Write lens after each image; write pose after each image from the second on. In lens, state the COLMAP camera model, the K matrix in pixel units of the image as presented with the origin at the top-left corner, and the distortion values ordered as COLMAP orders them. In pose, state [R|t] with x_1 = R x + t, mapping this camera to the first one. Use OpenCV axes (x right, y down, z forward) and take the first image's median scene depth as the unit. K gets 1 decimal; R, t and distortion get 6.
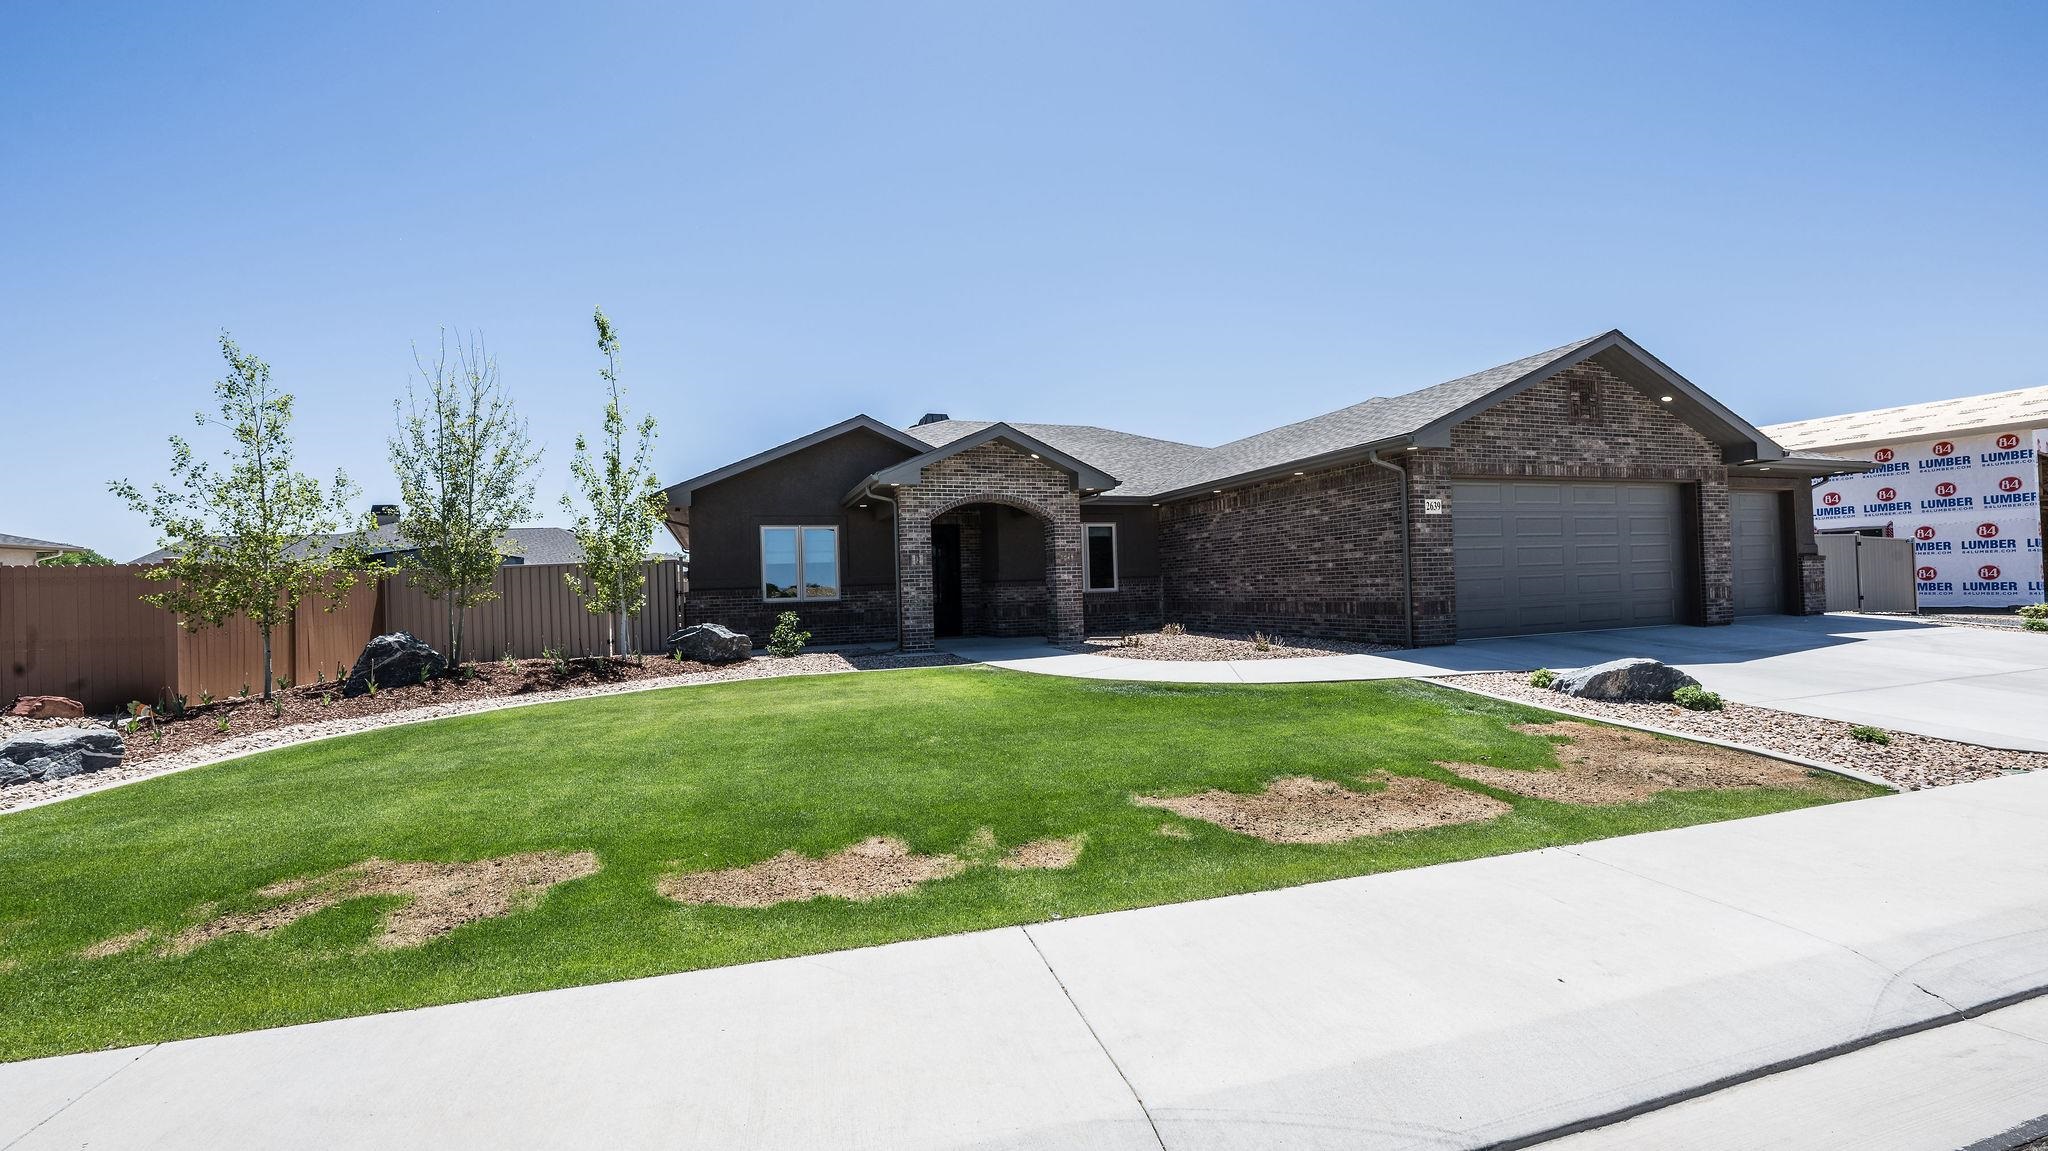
lens RADIAL K [[808.6, 0, 1019.7], [0, 808.6, 573.2], [0, 0, 1]] dist [-0.004965, 0.000133]
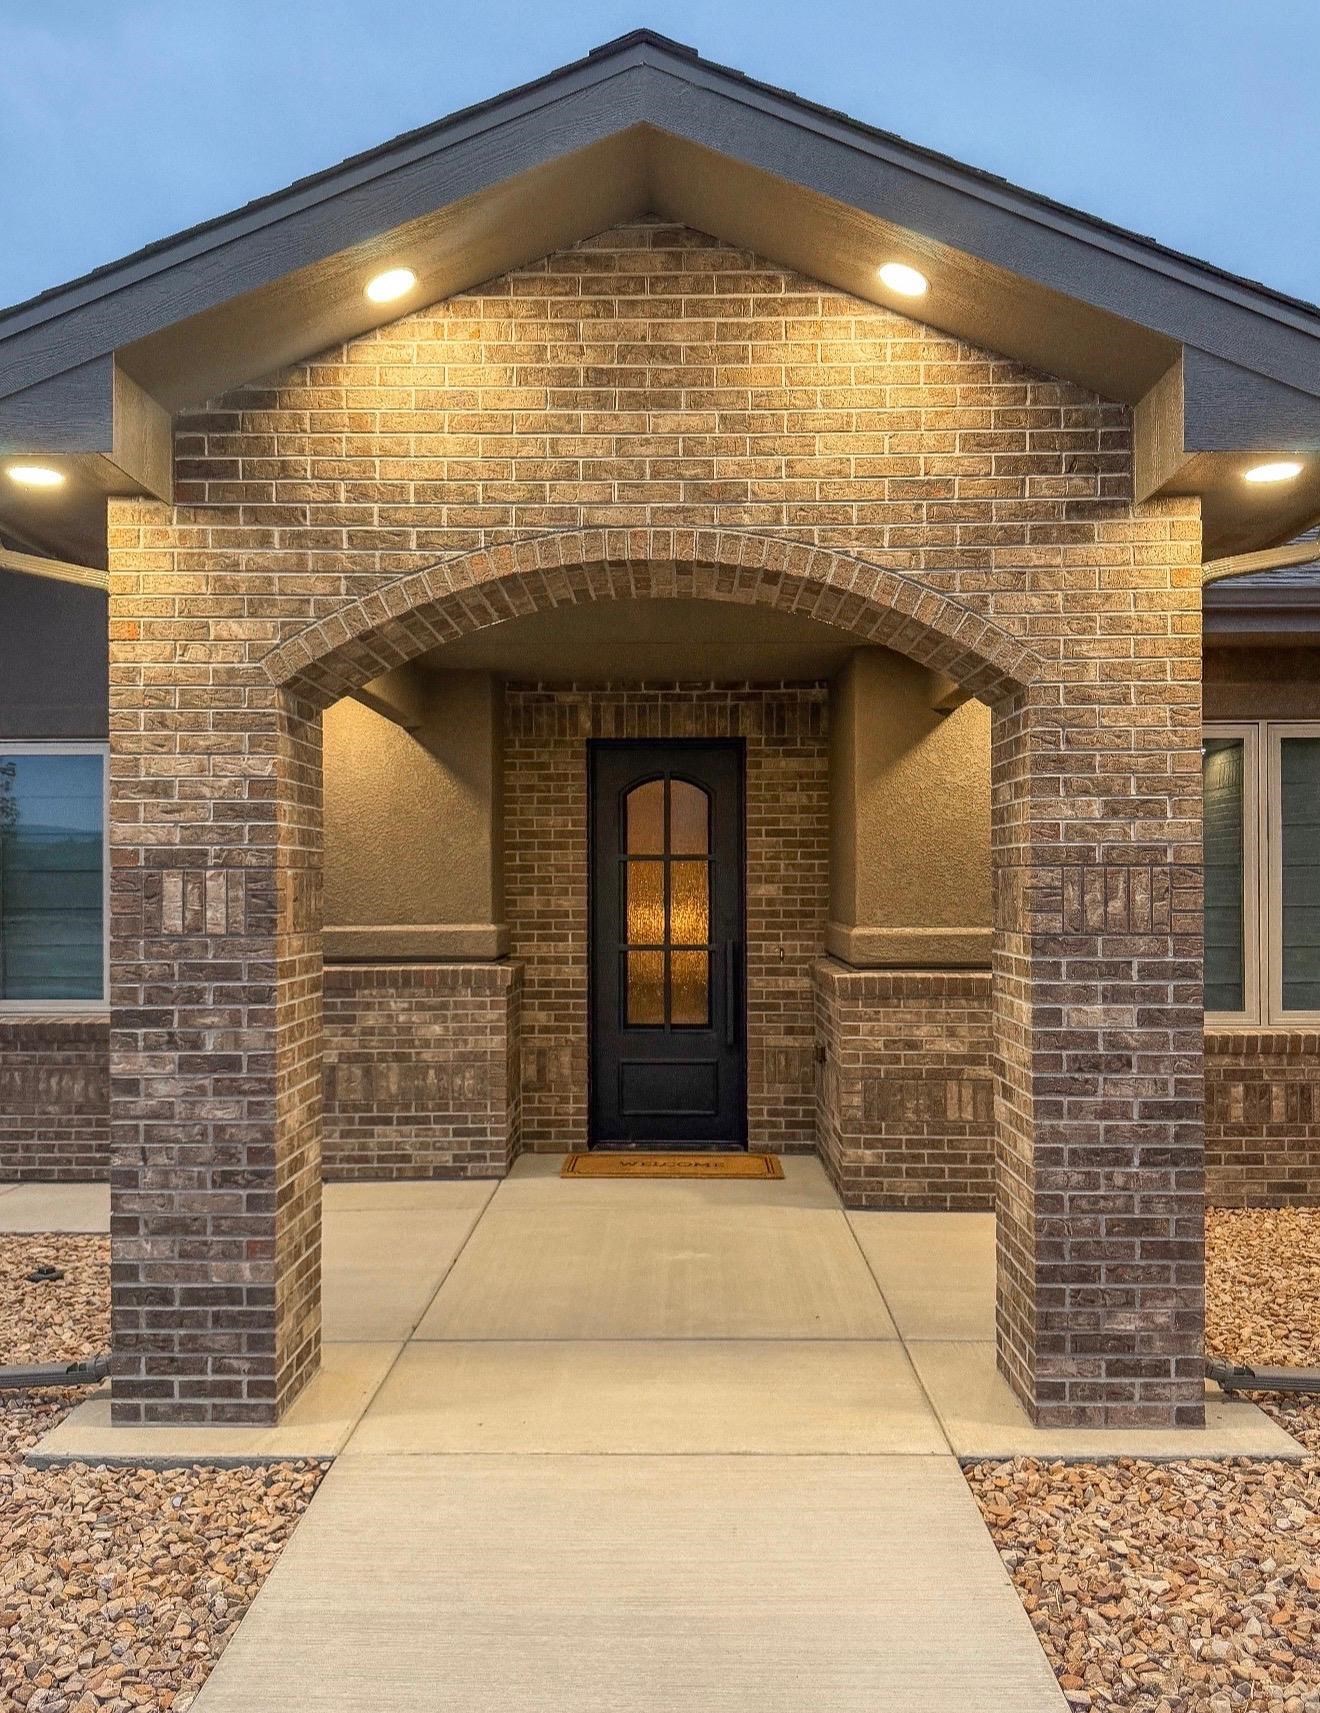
lens RADIAL K [[1295.4, 0, 663.6], [0, 1295.4, 871.3], [0, 0, 1]] dist [0.187791, -0.433078]
pose [[0.932468, 0.019602, -0.360719, 0.088612], [-0.015007, 0.999767, 0.015536, -0.034836], [0.360940, -0.009074, 0.932545, 0.902543]]
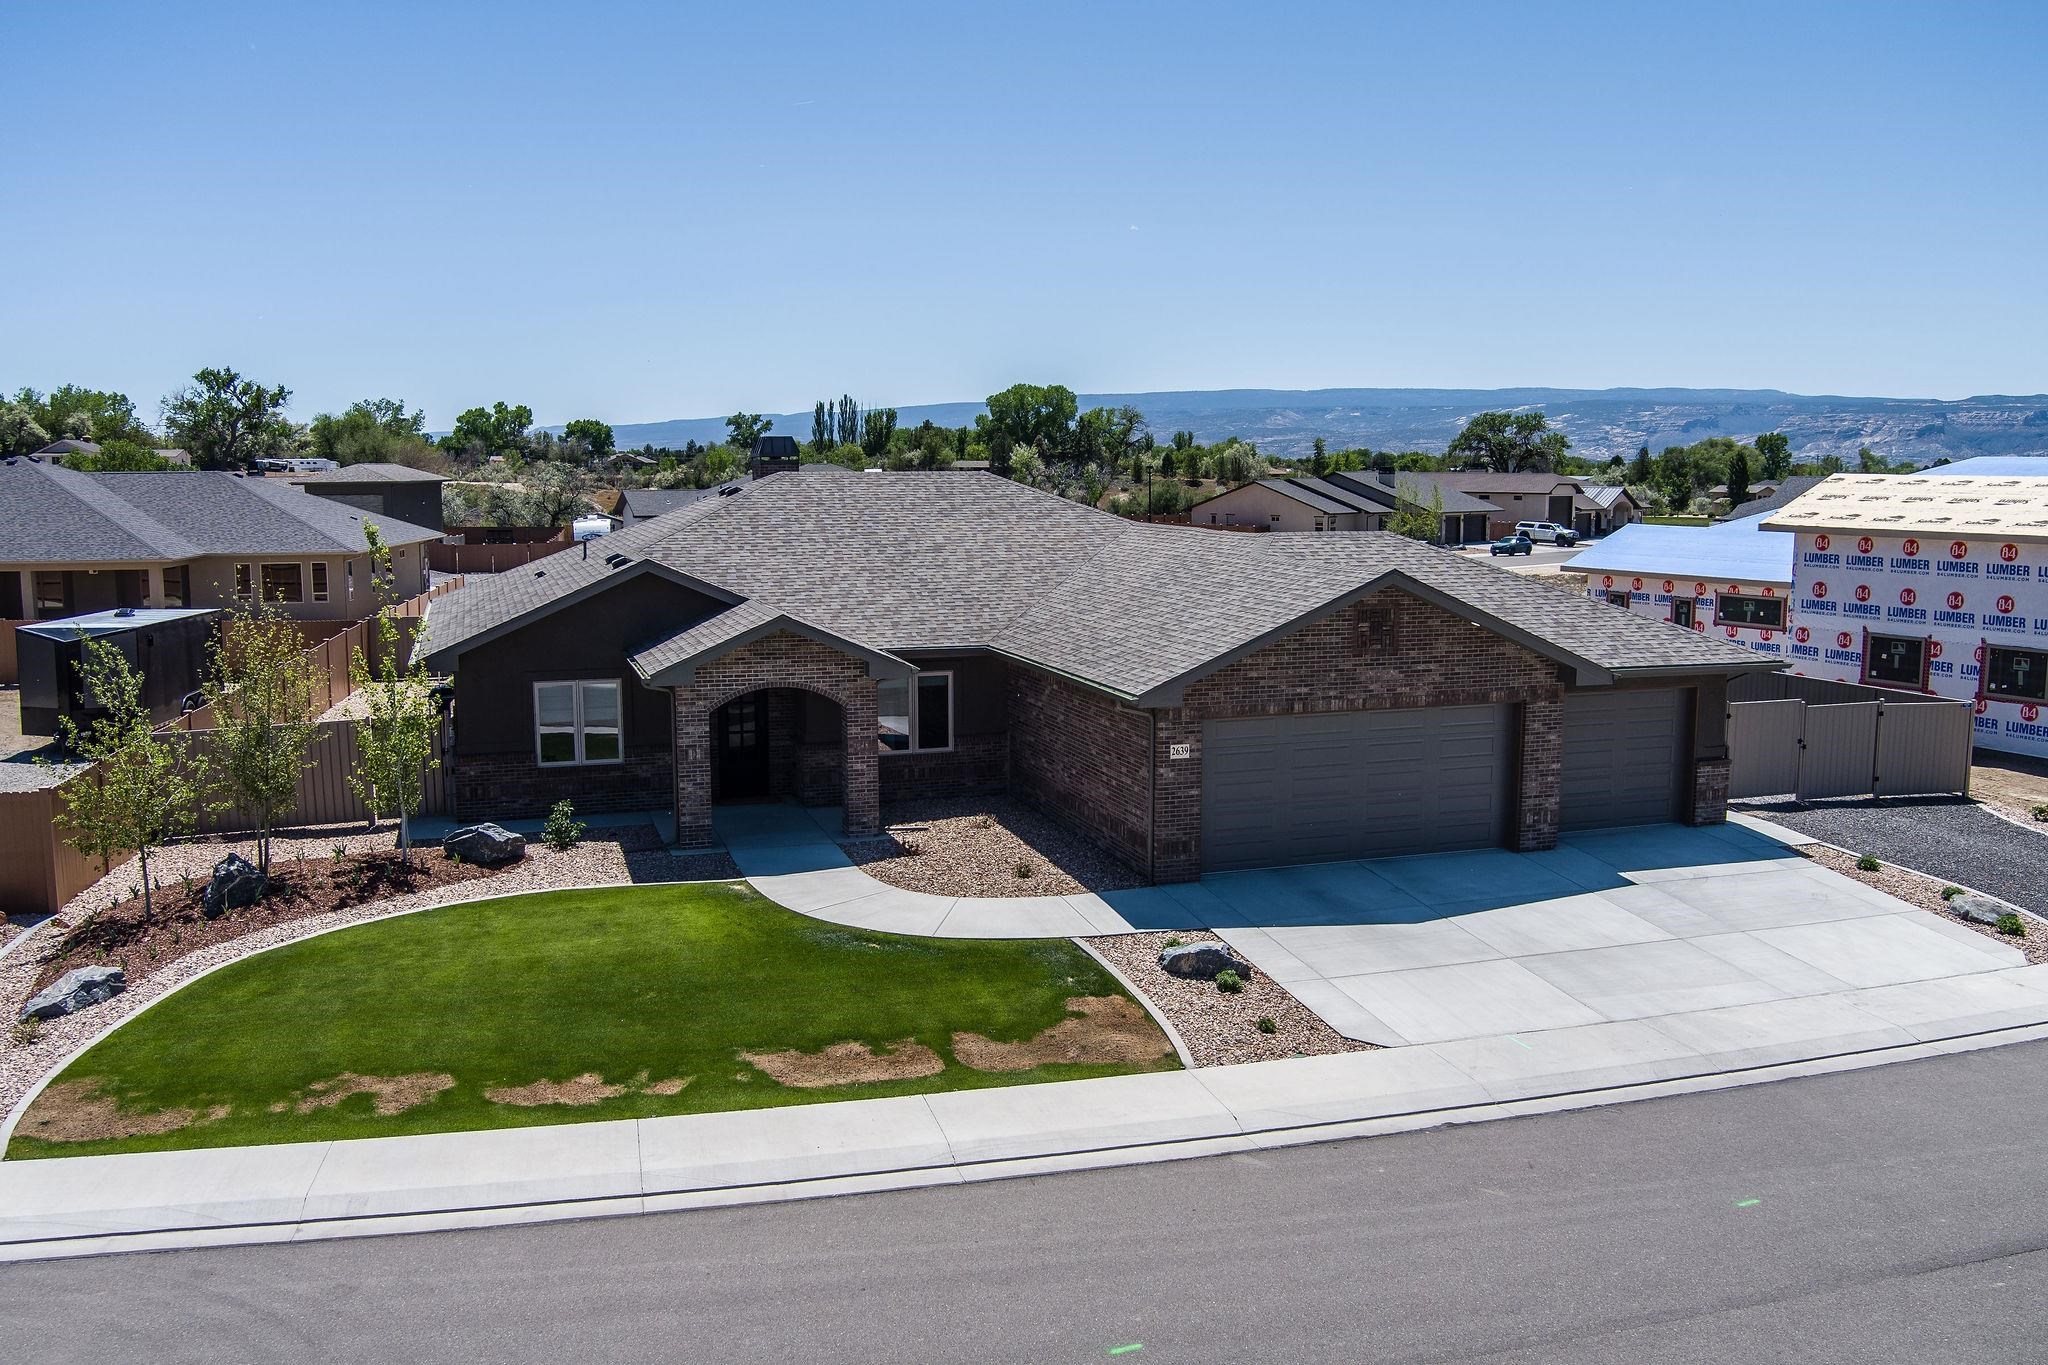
lens RADIAL K [[1657.1, 0, 1024.0], [0, 1657.1, 682.5], [0, 0, 1]] dist [-0.072080, 0.015202]
pose [[0.999053, 0.034567, -0.026417, 0.365729], [-0.030175, 0.987977, 0.151626, -0.479477], [0.031341, -0.150685, 0.988085, -1.063249]]
